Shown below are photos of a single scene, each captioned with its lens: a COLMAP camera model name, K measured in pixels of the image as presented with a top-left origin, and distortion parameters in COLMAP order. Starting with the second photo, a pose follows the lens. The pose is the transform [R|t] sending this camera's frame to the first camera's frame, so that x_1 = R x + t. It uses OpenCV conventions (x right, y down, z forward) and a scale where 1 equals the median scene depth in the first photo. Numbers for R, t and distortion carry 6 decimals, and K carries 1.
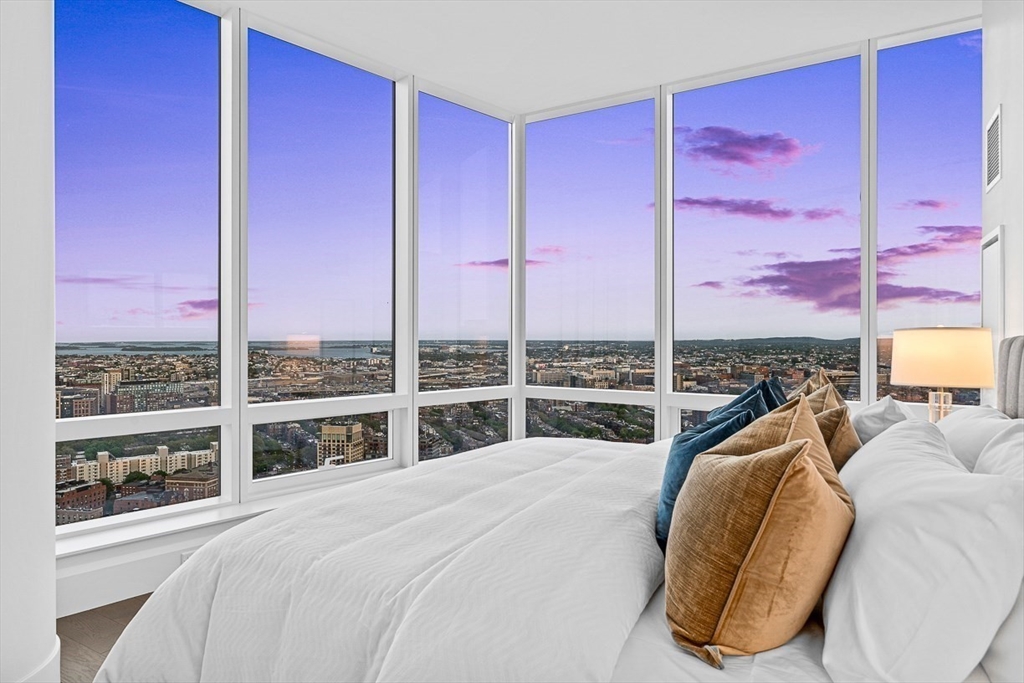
lens RADIAL K [[604.8, 0, 516.0], [0, 604.8, 336.4], [0, 0, 1]] dist [0.003876, 0.000593]
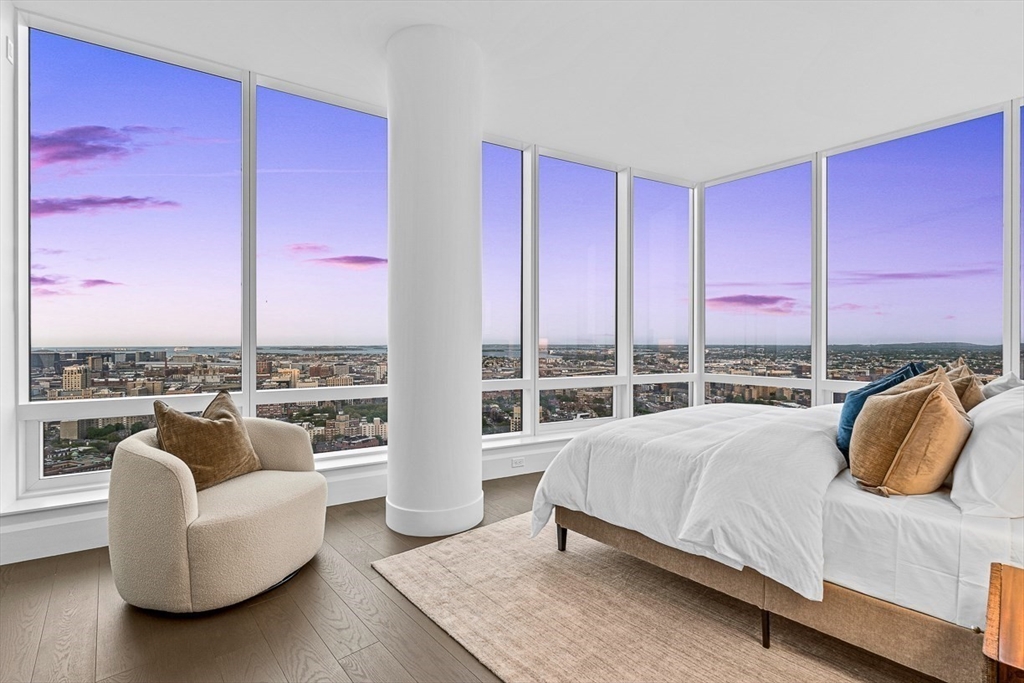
lens RADIAL K [[463.8, 0, 512.0], [0, 463.8, 341.5], [0, 0, 1]] dist [-0.000315, -0.000253]
pose [[0.950450, 0.001133, -0.310874, -0.247313], [-0.001154, 0.999999, 0.000117, 0.025457], [0.310874, 0.000248, 0.950451, -0.569409]]
